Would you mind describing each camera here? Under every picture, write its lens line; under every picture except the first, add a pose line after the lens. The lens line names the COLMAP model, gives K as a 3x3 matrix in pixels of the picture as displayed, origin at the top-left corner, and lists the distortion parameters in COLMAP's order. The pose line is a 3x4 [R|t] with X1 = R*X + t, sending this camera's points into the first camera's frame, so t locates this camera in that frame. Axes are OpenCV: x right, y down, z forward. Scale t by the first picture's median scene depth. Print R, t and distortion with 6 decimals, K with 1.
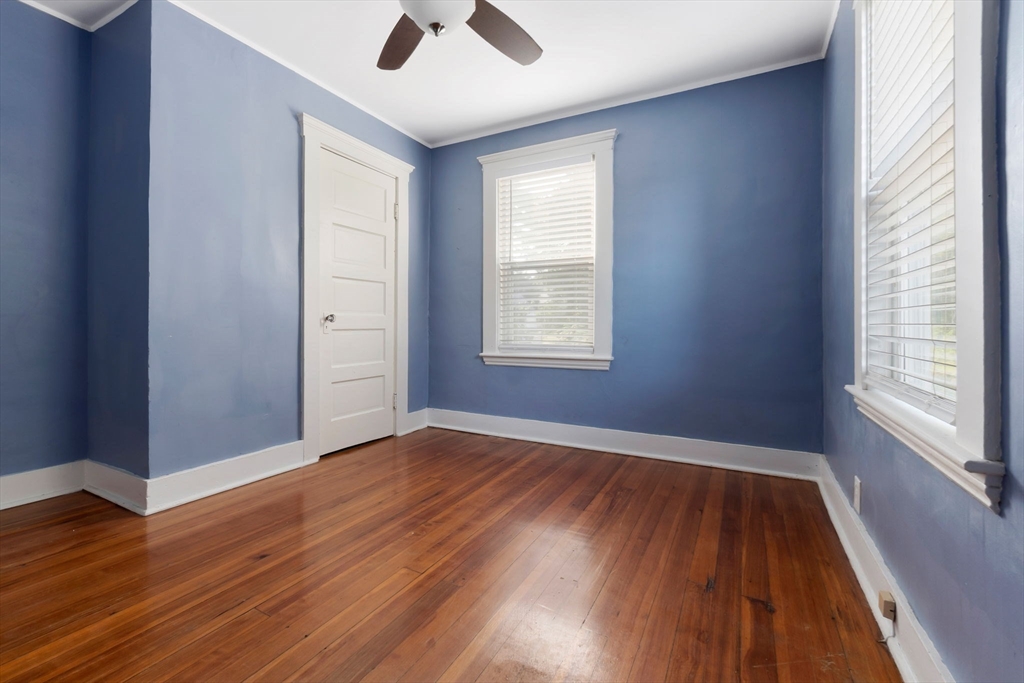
lens RADIAL K [[458.8, 0, 508.5], [0, 458.8, 322.8], [0, 0, 1]] dist [-0.003041, -0.000126]
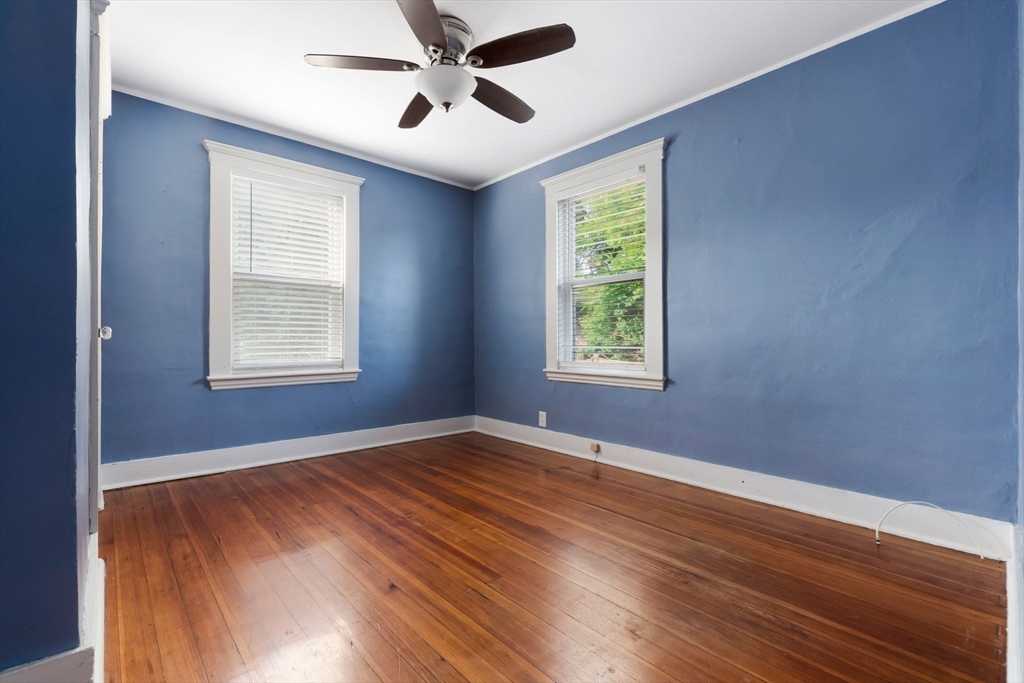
lens RADIAL K [[446.4, 0, 506.6], [0, 446.4, 337.3], [0, 0, 1]] dist [-0.001078, 0.000506]
pose [[0.328458, 0.008339, 0.944482, -0.875956], [0.000131, 0.999961, -0.008874, 0.002870], [-0.944519, 0.003039, 0.328443, 0.311161]]
